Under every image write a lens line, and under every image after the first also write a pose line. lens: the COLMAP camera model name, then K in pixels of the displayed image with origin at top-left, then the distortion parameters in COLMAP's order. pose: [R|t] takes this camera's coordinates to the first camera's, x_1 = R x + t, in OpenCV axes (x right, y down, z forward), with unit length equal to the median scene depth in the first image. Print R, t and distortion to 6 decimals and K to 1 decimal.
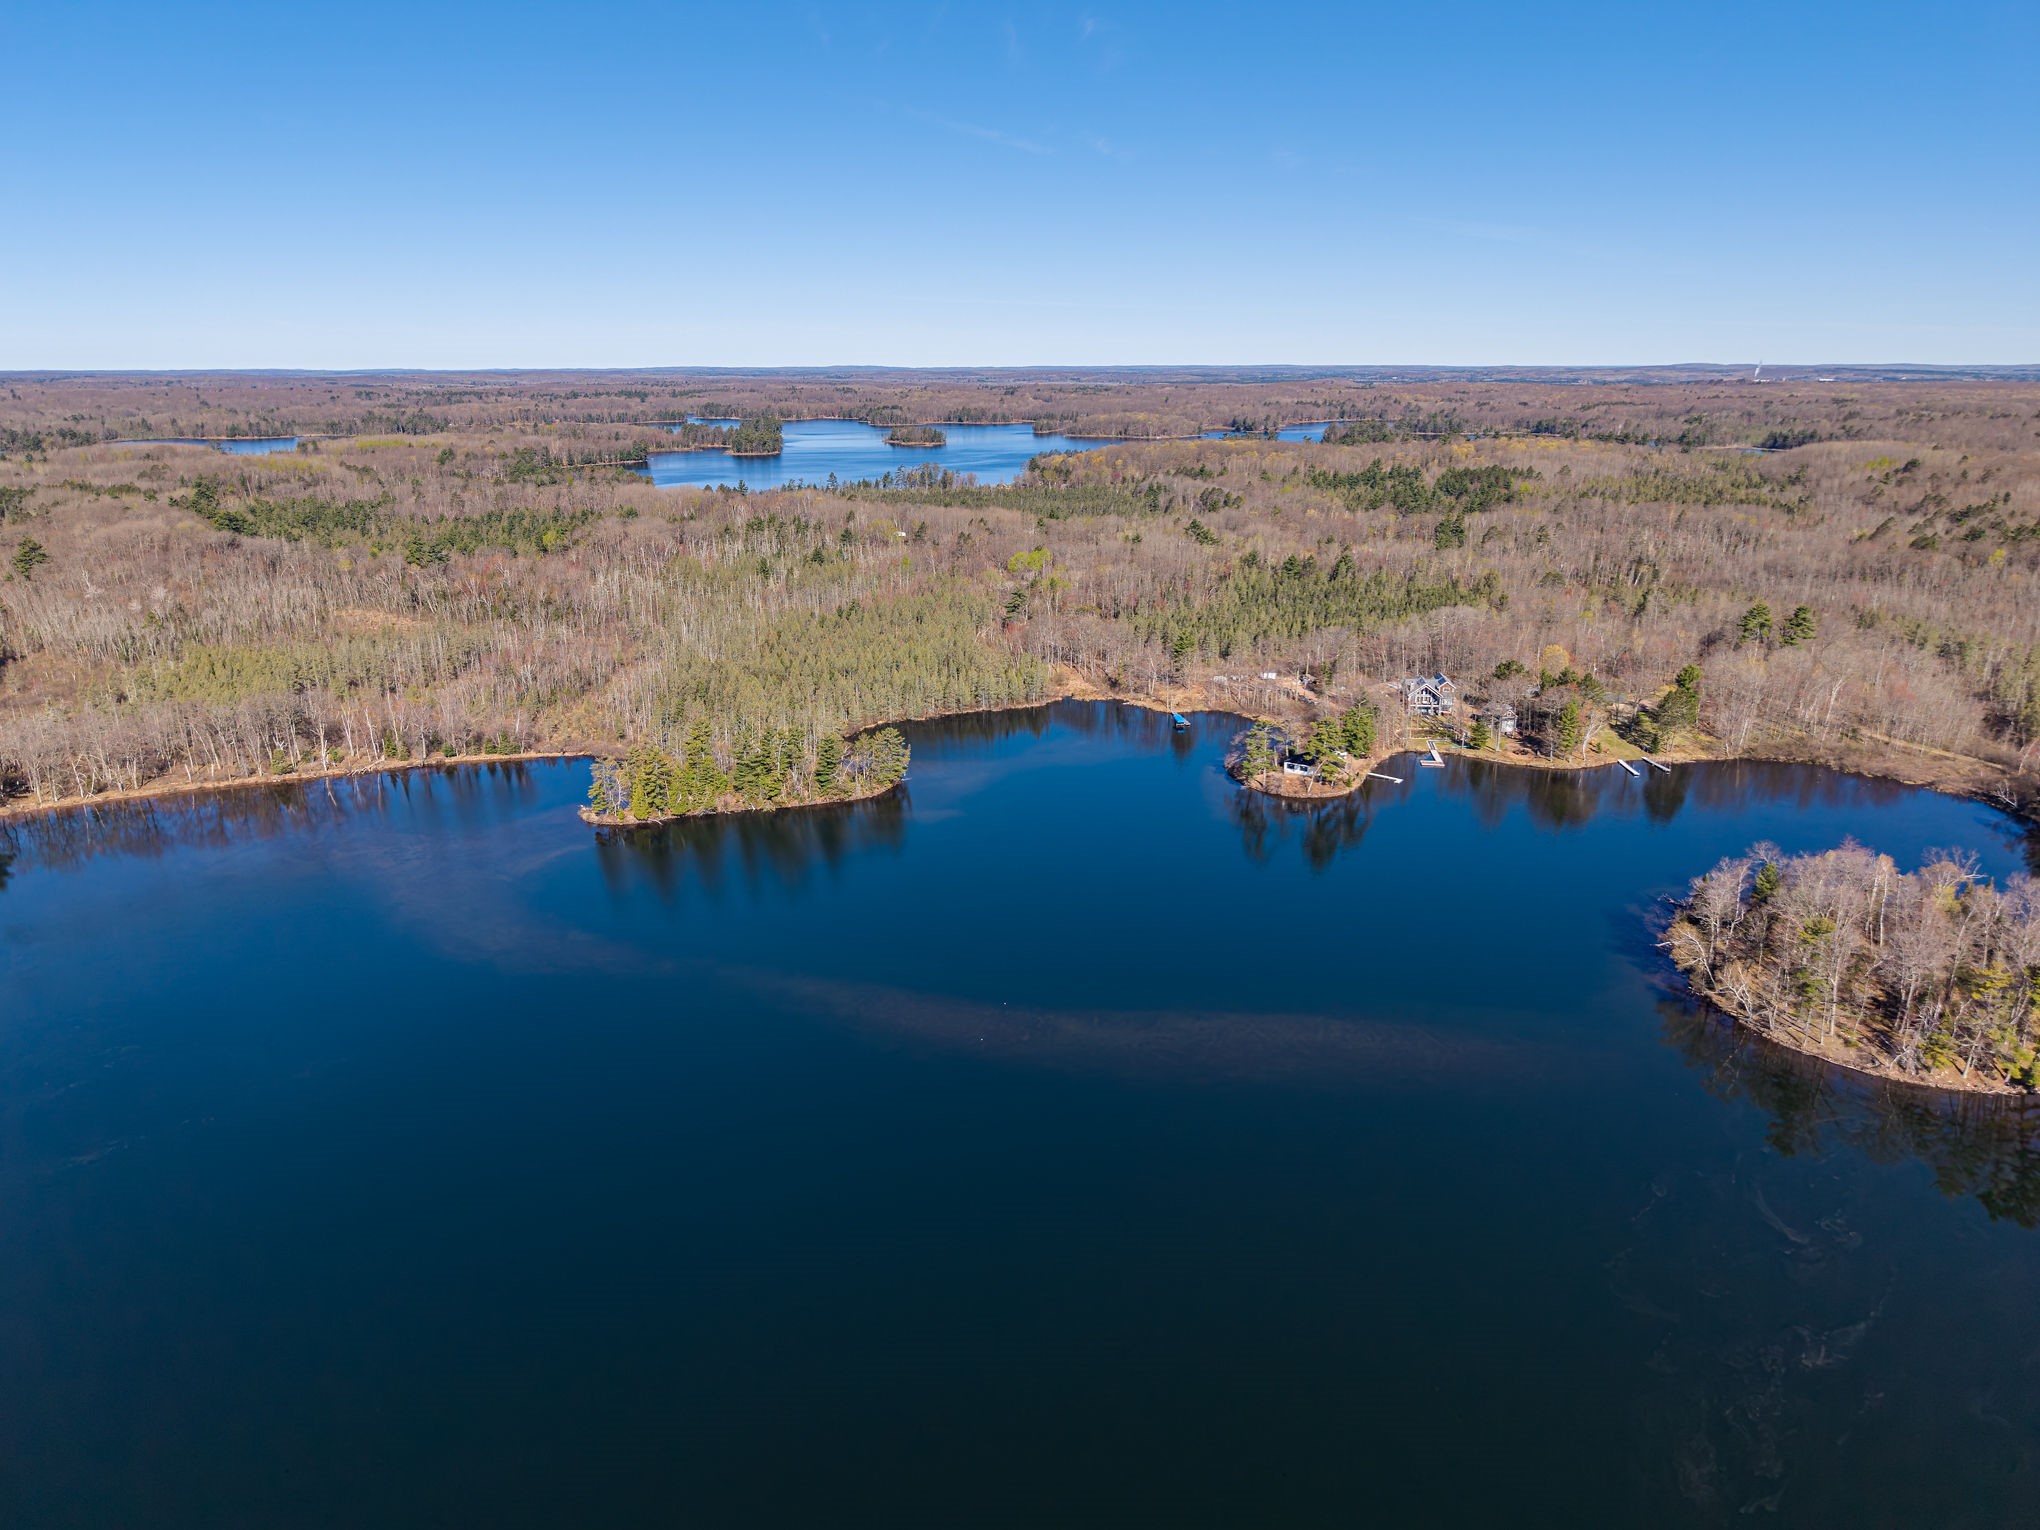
lens RADIAL K [[1383.8, 0, 1018.6], [0, 1383.8, 772.2], [0, 0, 1]] dist [0.025620, -0.030532]
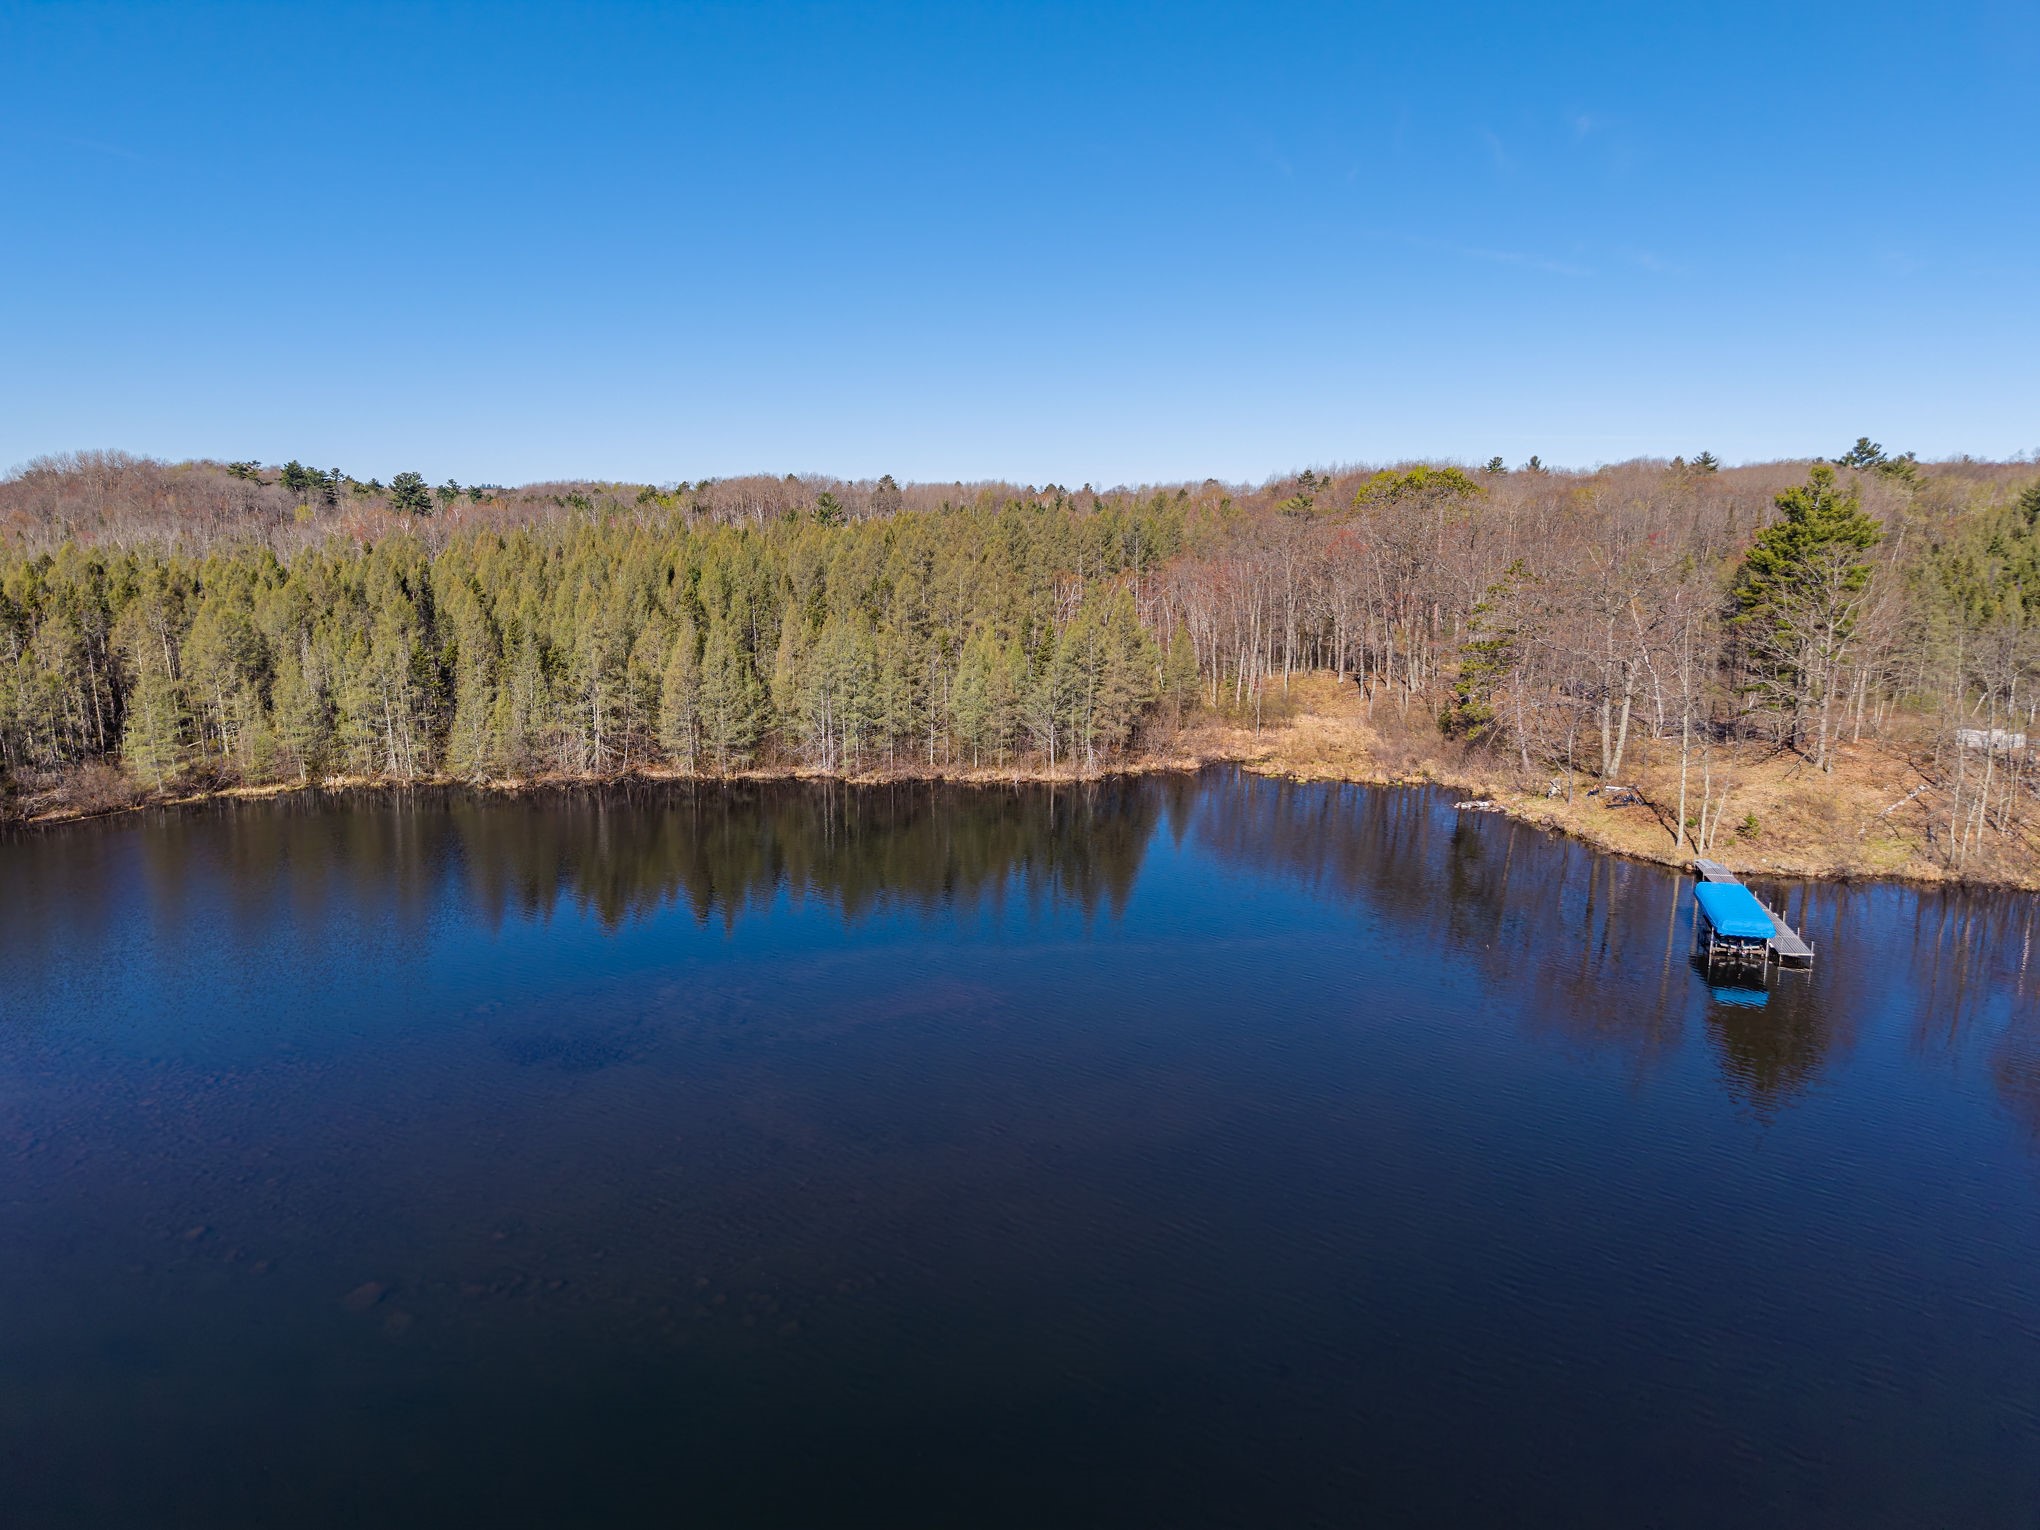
lens RADIAL K [[1383.8, 0, 1028.7], [0, 1383.8, 759.5], [0, 0, 1]] dist [0.025620, -0.030532]
pose [[0.916572, 0.067347, -0.394158, 0.058839], [-0.111188, 0.989766, -0.089441, -0.018338], [0.384101, 0.125805, 0.914680, 0.466129]]
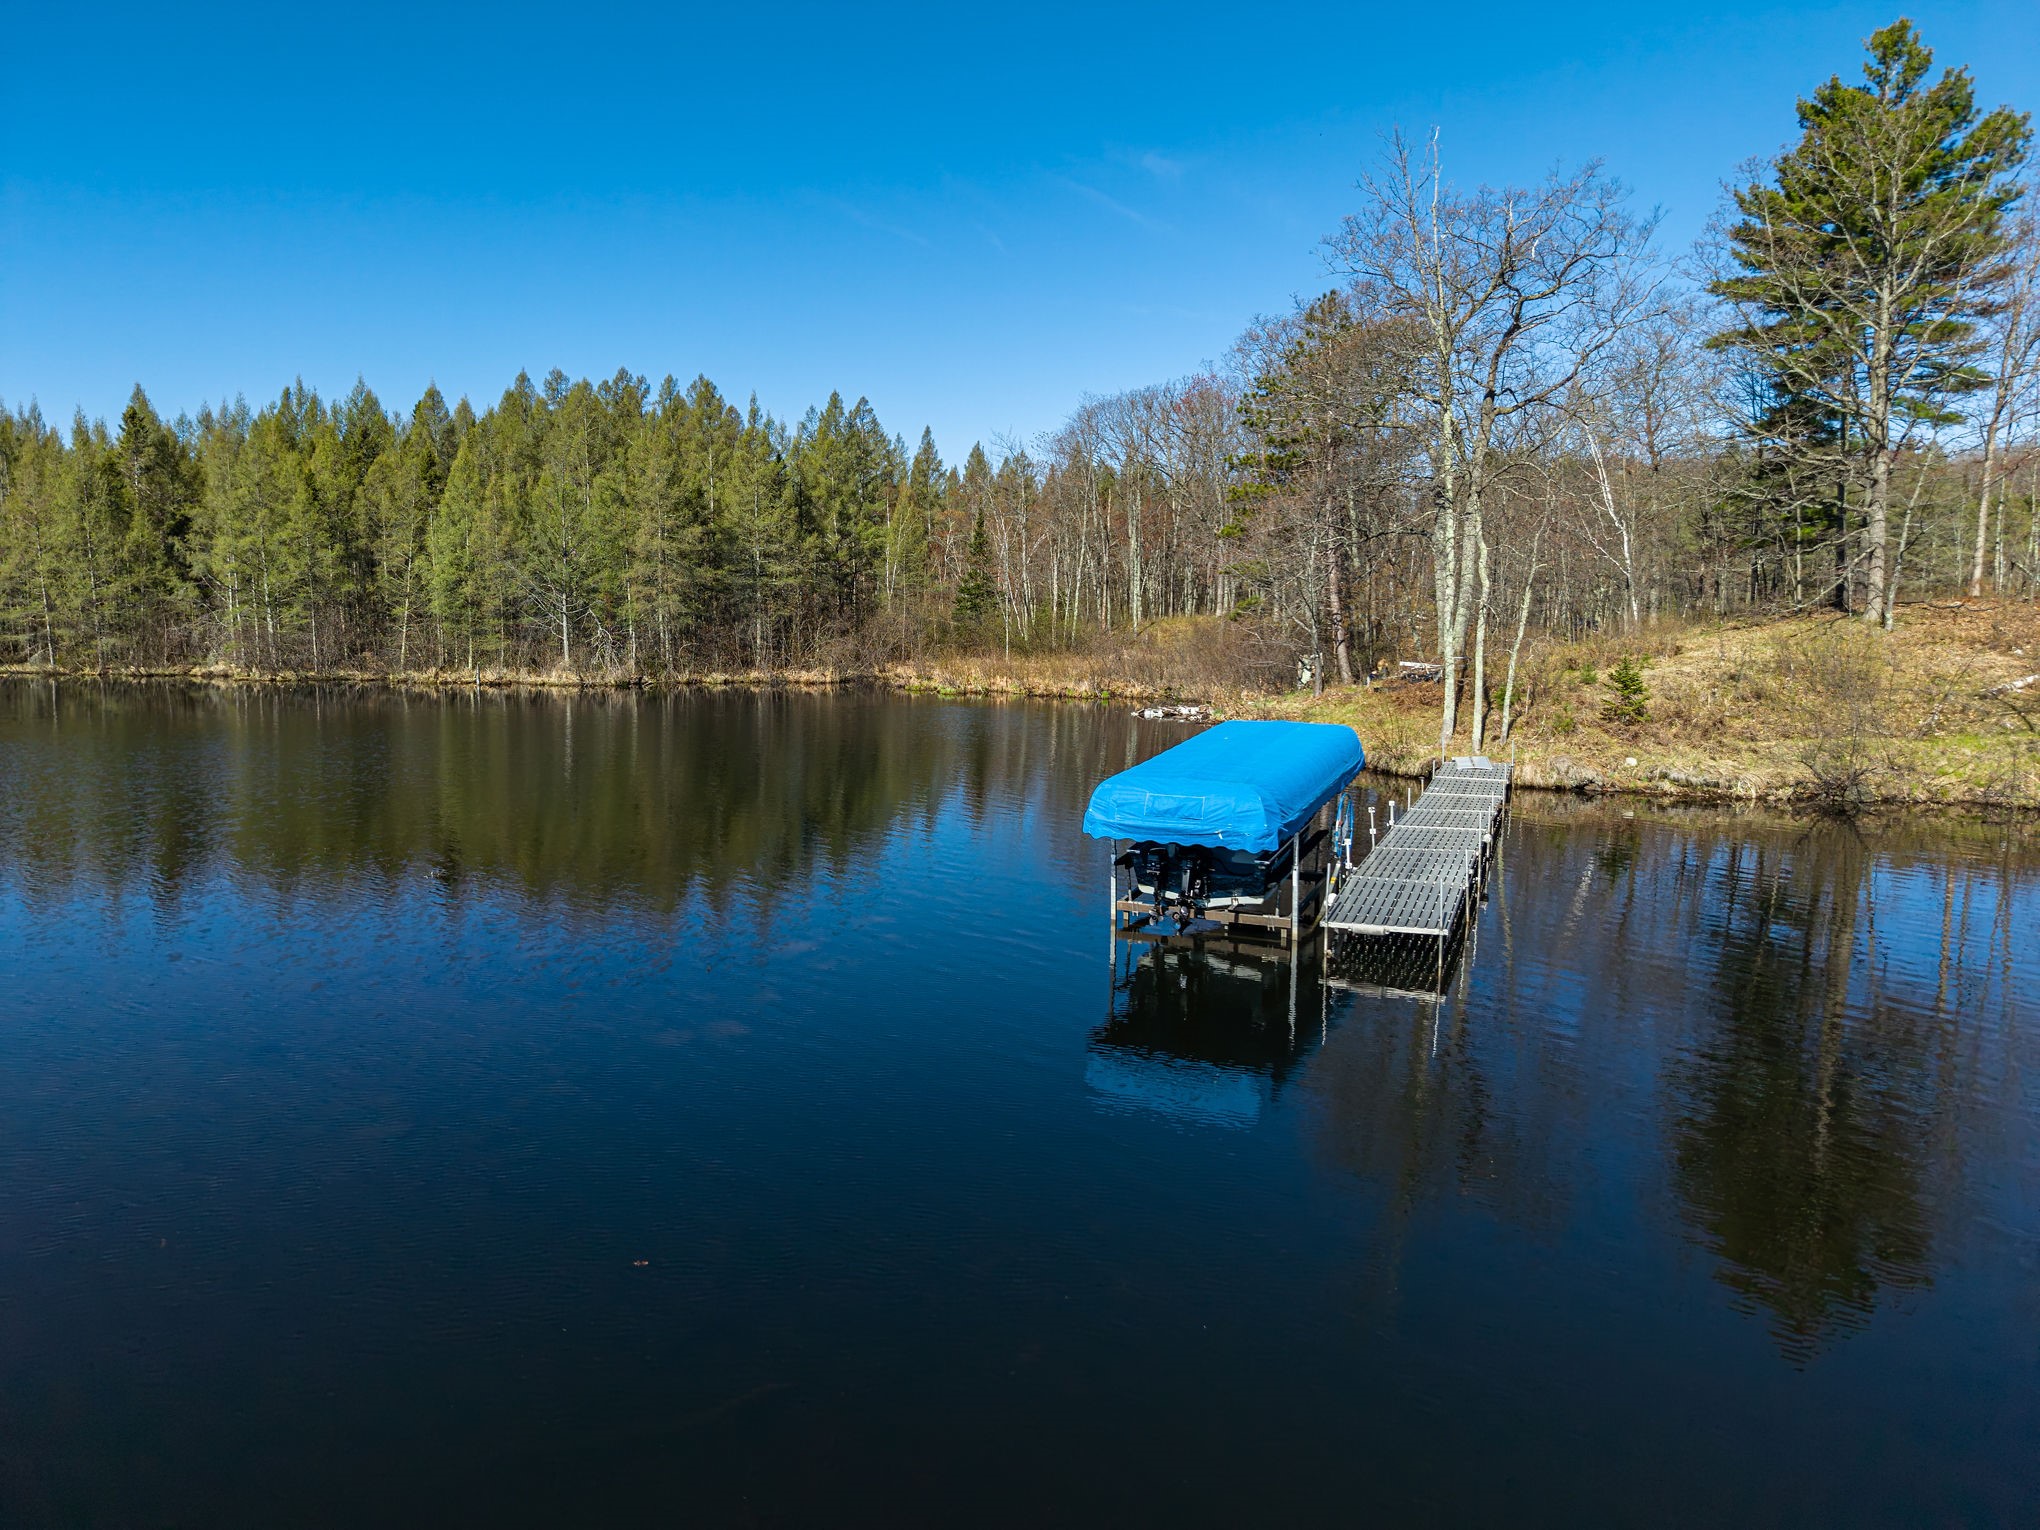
lens RADIAL K [[1383.8, 0, 1013.8], [0, 1383.8, 763.1], [0, 0, 1]] dist [0.025620, -0.030532]
pose [[0.848944, 0.079060, -0.522536, 0.073517], [-0.167182, 0.978146, -0.123619, -0.018336], [0.501343, 0.192304, 0.843608, 0.536030]]
